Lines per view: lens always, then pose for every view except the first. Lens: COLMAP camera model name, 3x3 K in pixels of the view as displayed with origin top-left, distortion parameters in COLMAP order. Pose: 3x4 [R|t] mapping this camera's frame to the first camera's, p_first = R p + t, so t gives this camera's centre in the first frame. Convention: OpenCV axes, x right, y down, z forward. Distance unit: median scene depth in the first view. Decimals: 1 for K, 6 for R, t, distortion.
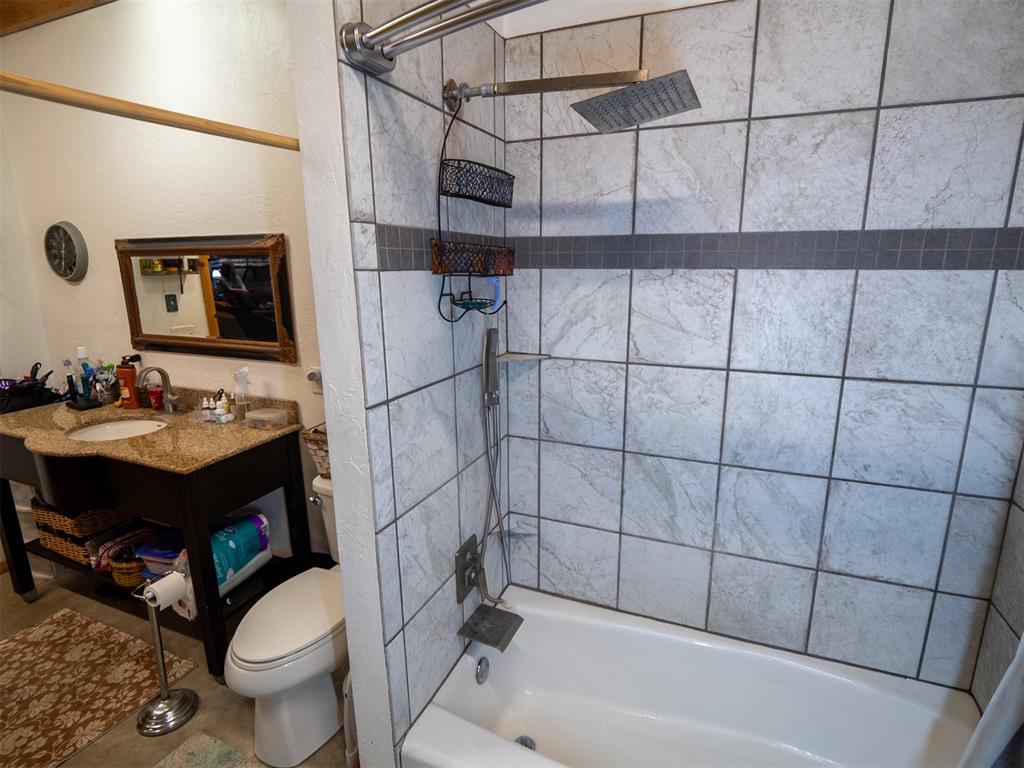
lens RADIAL K [[508.6, 0, 524.5], [0, 508.6, 375.1], [0, 0, 1]] dist [-0.017621, 0.002931]
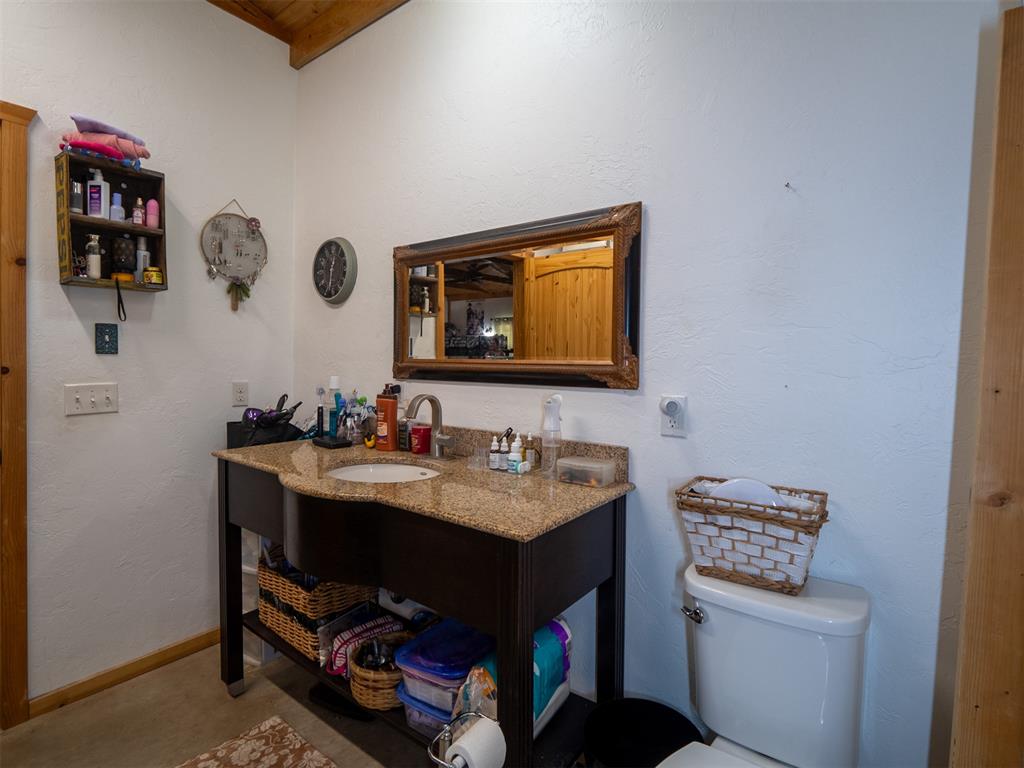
lens RADIAL K [[506.5, 0, 525.3], [0, 506.5, 372.9], [0, 0, 1]] dist [-0.005076, -0.006511]
pose [[0.966674, 0.020177, -0.255212, -0.378261], [-0.068818, 0.980677, -0.183133, 0.078702], [0.246586, 0.194593, 0.949384, 0.285823]]
